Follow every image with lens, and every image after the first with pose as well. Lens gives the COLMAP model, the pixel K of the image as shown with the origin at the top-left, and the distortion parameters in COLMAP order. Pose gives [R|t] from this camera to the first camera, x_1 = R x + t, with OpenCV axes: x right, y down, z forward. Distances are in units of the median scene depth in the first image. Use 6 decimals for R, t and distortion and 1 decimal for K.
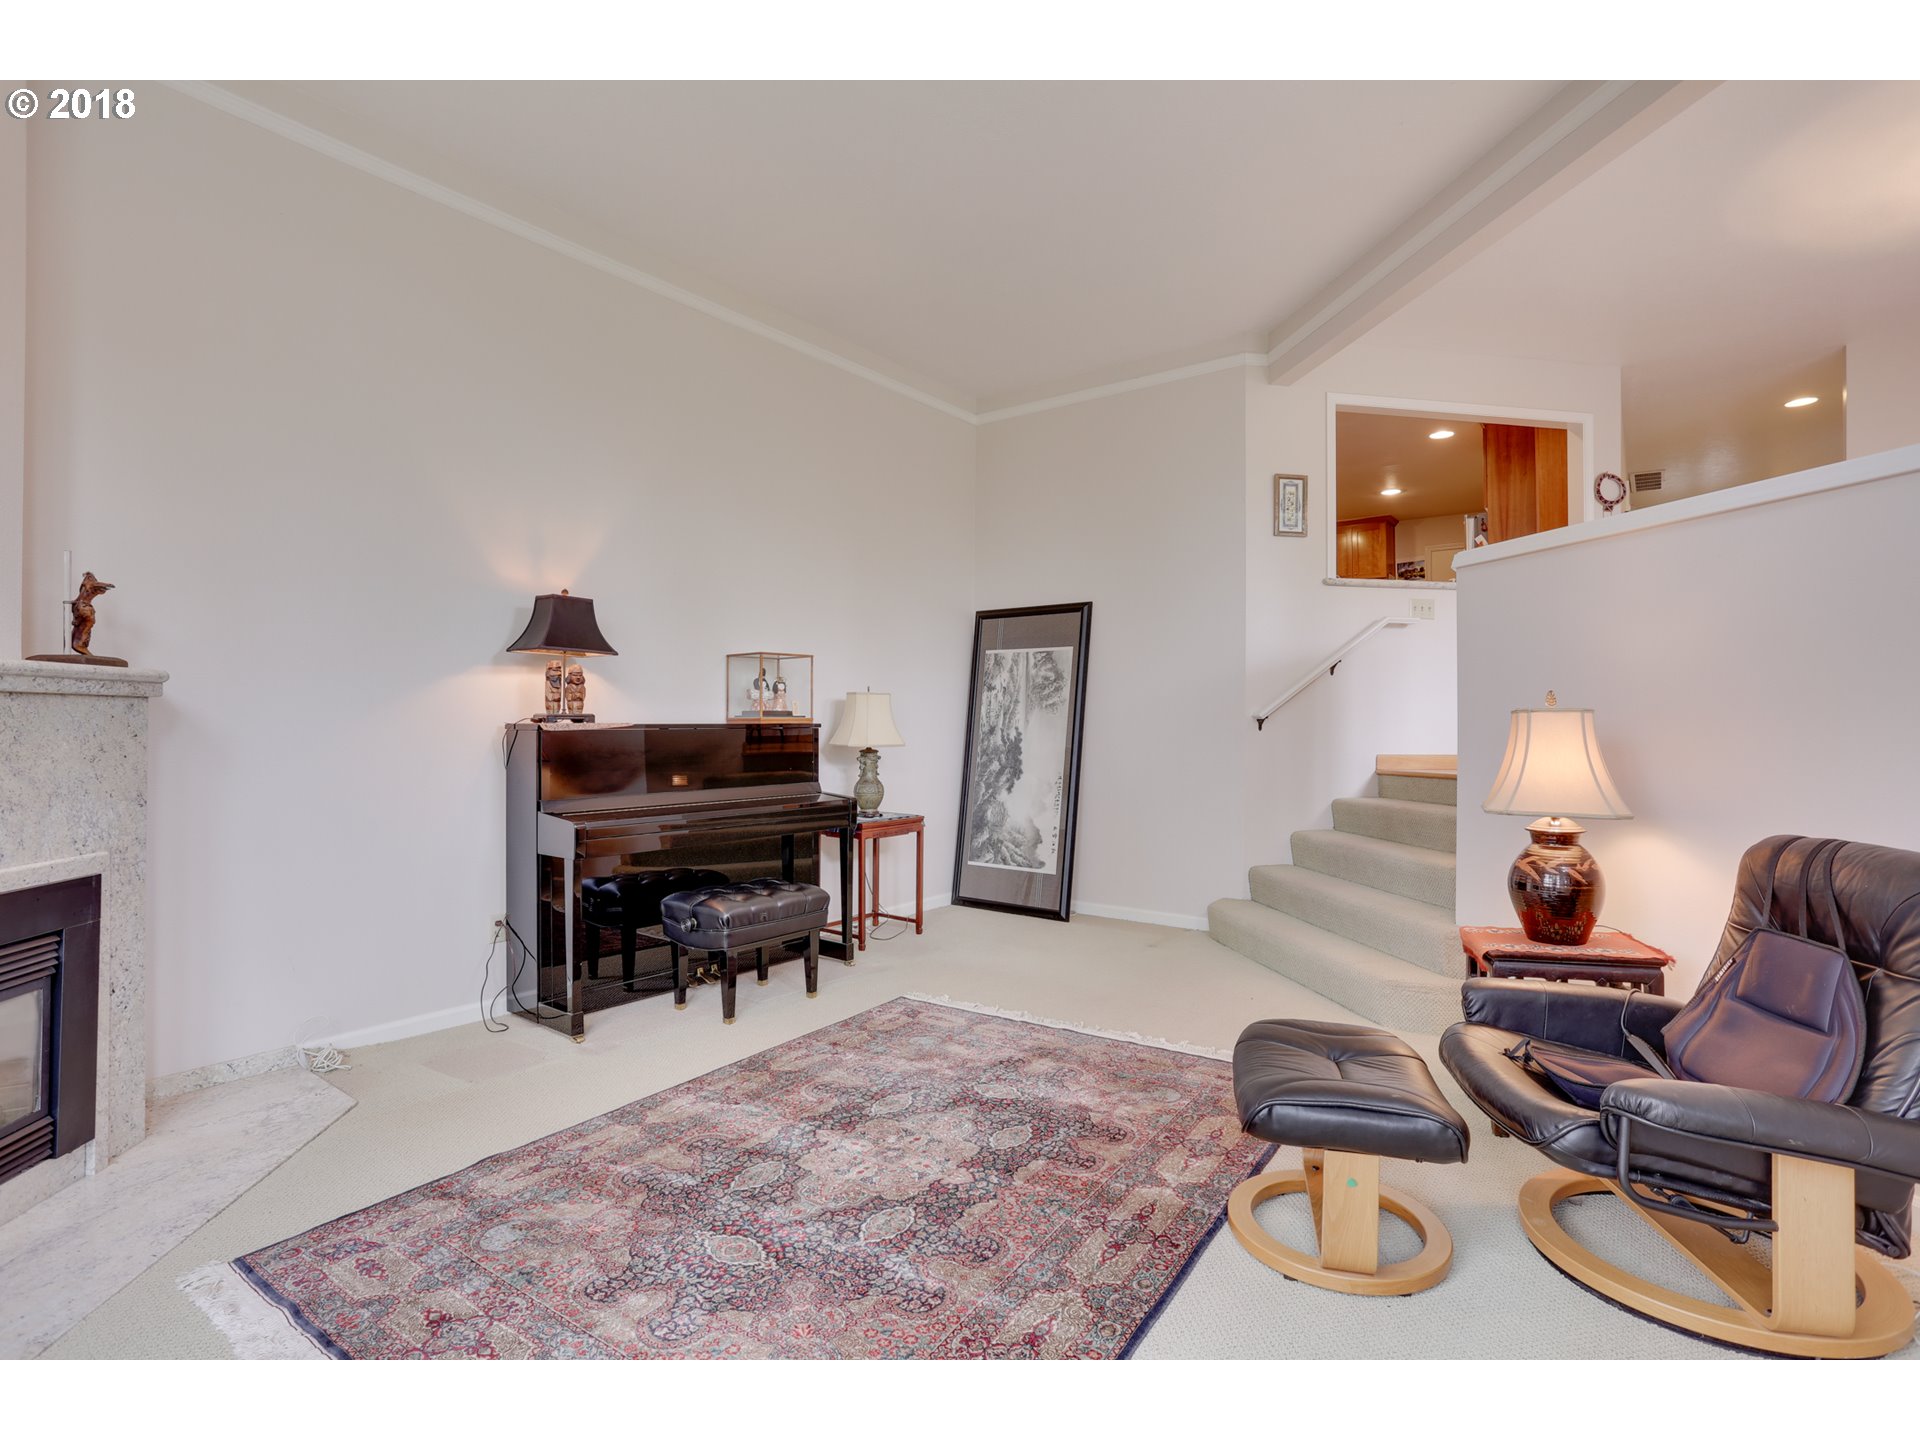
lens RADIAL K [[936.7, 0, 957.1], [0, 936.7, 709.7], [0, 0, 1]] dist [-0.061317, 0.038080]
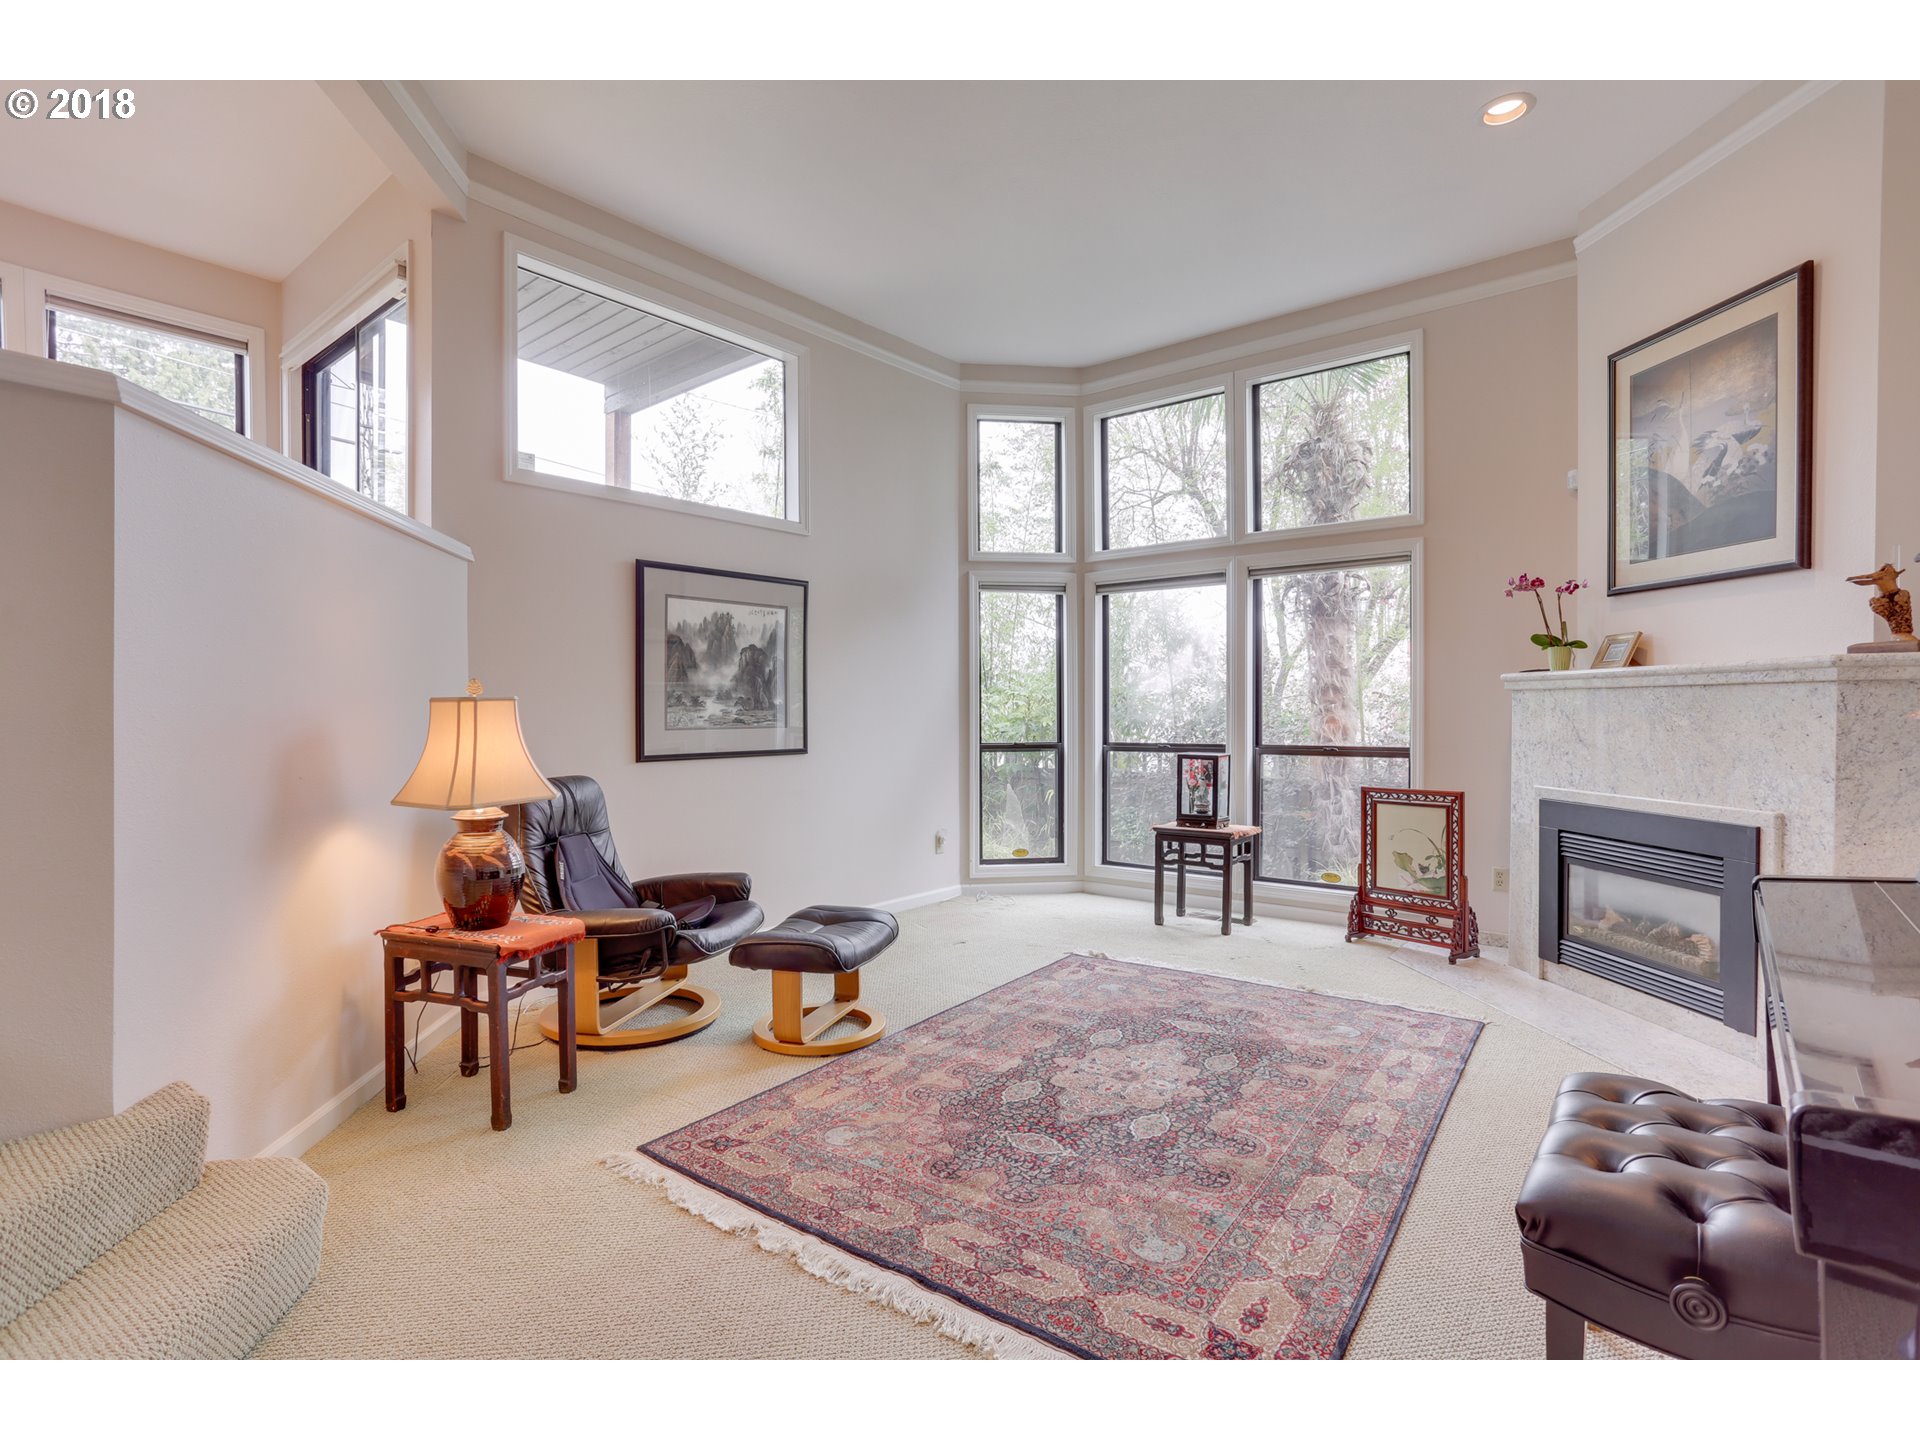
lens RADIAL K [[936.7, 0, 957.1], [0, 936.7, 709.7], [0, 0, 1]] dist [-0.061317, 0.038080]
pose [[-0.999056, 0.005142, 0.043147, 0.091338], [0.004488, 0.999874, -0.015224, 0.033791], [-0.043220, -0.015016, -0.998953, 2.264338]]
